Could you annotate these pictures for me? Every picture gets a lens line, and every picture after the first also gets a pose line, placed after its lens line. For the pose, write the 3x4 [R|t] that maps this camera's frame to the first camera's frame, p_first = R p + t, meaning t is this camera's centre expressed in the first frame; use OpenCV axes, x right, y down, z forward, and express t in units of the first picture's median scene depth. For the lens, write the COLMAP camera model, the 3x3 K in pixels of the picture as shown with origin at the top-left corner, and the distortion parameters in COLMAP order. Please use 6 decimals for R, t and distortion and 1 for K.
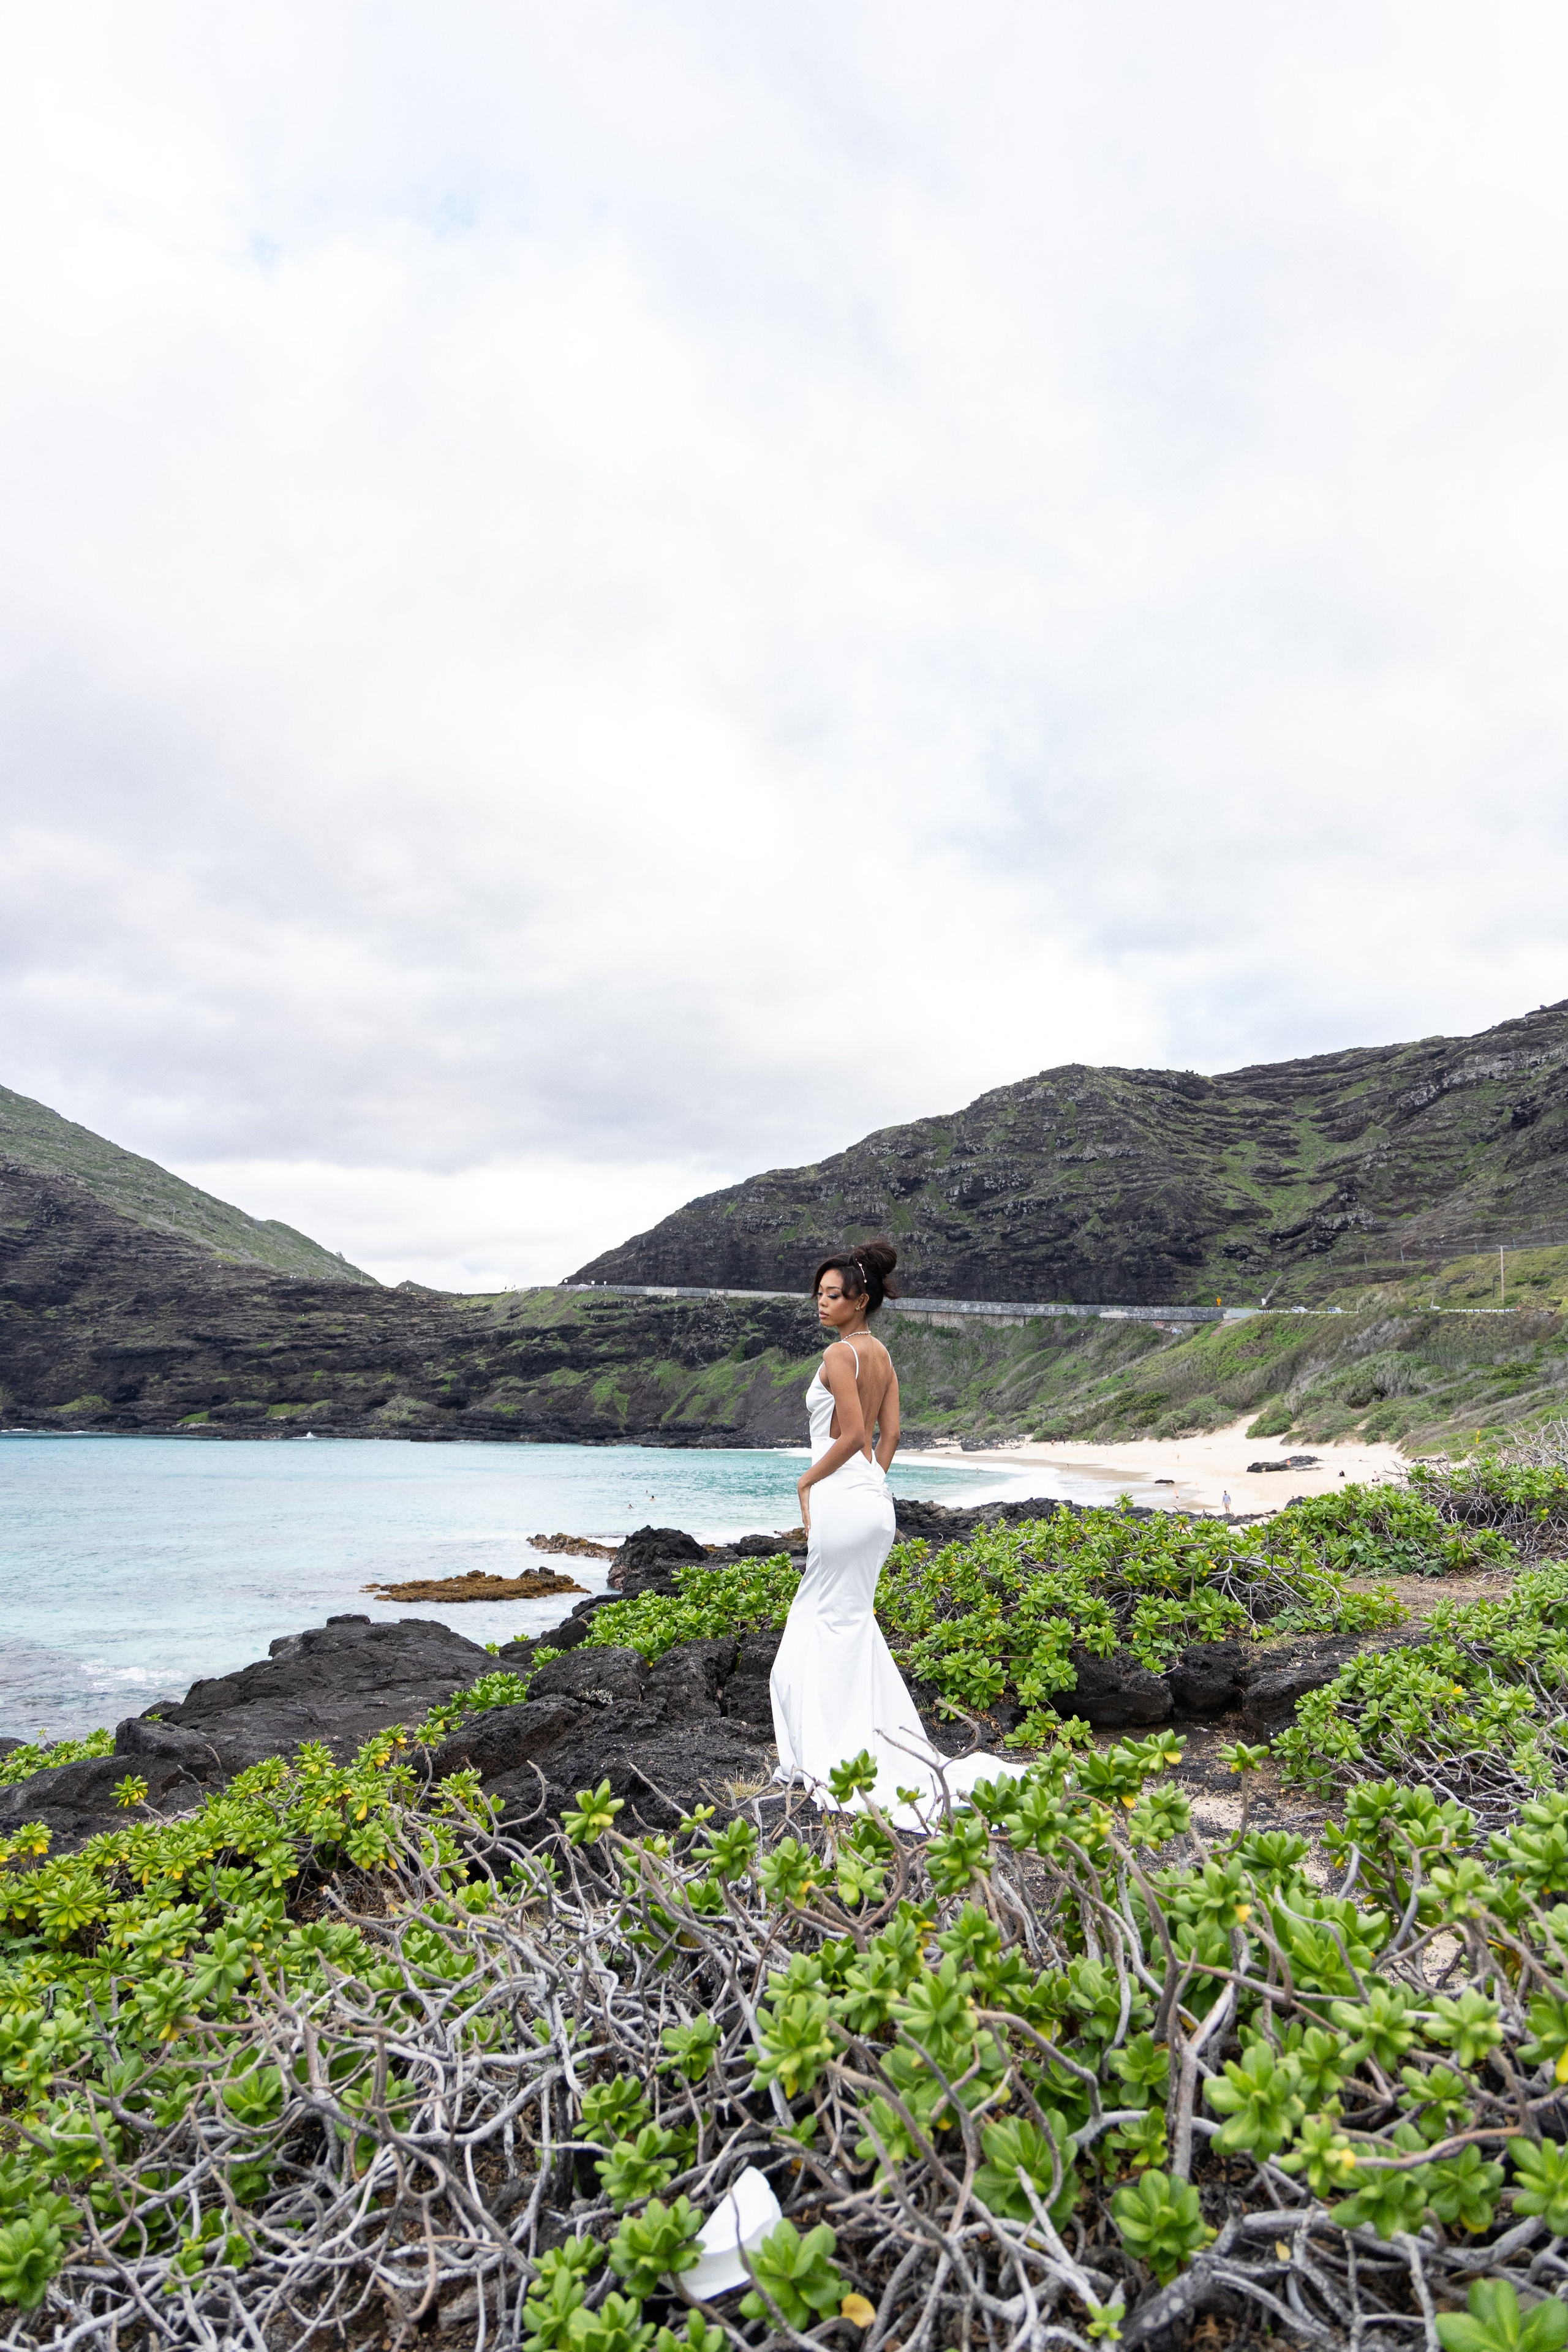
lens RADIAL K [[1567.5, 0, 784.0], [0, 1567.5, 1176.0], [0, 0, 1]] dist [0.008881, 0.000047]
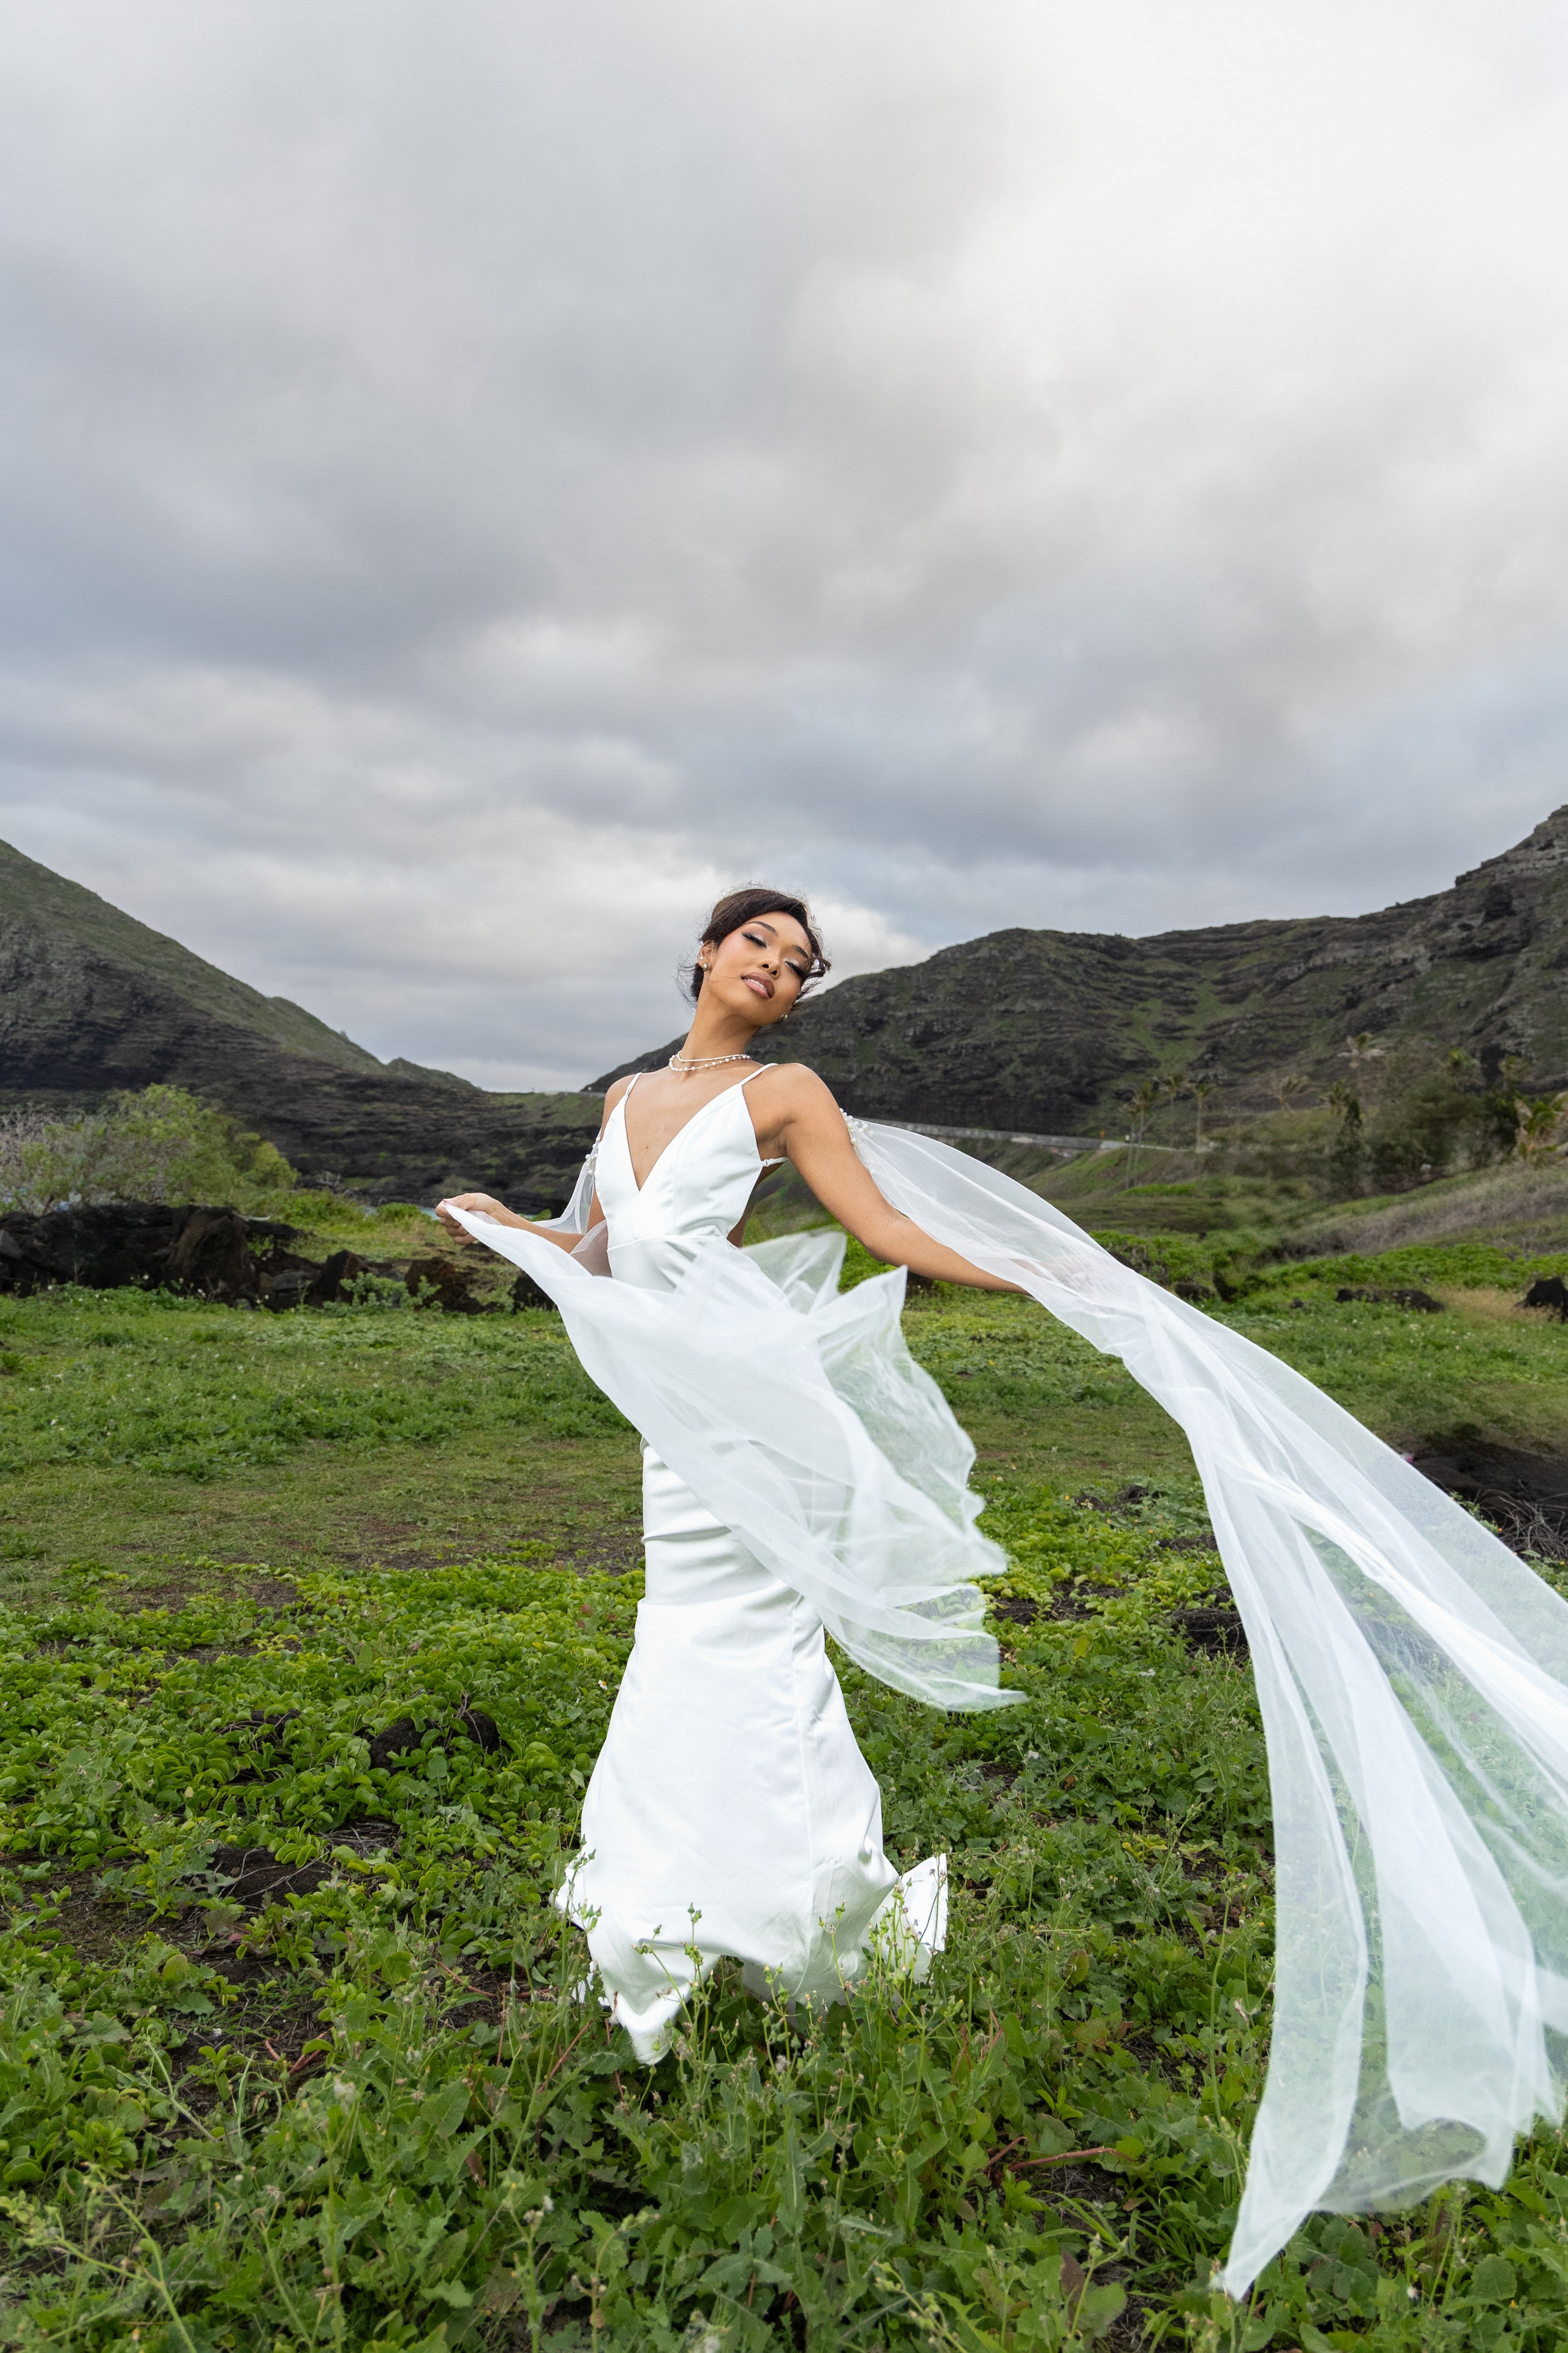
lens RADIAL K [[1568.1, 0, 784.0], [0, 1568.1, 1176.5], [0, 0, 1]] dist [0.008881, 0.000047]
pose [[0.998884, 0.045334, 0.013220, -0.001032], [-0.046688, 0.990082, 0.132506, -0.034587], [-0.007082, -0.132975, 0.991094, -0.222567]]
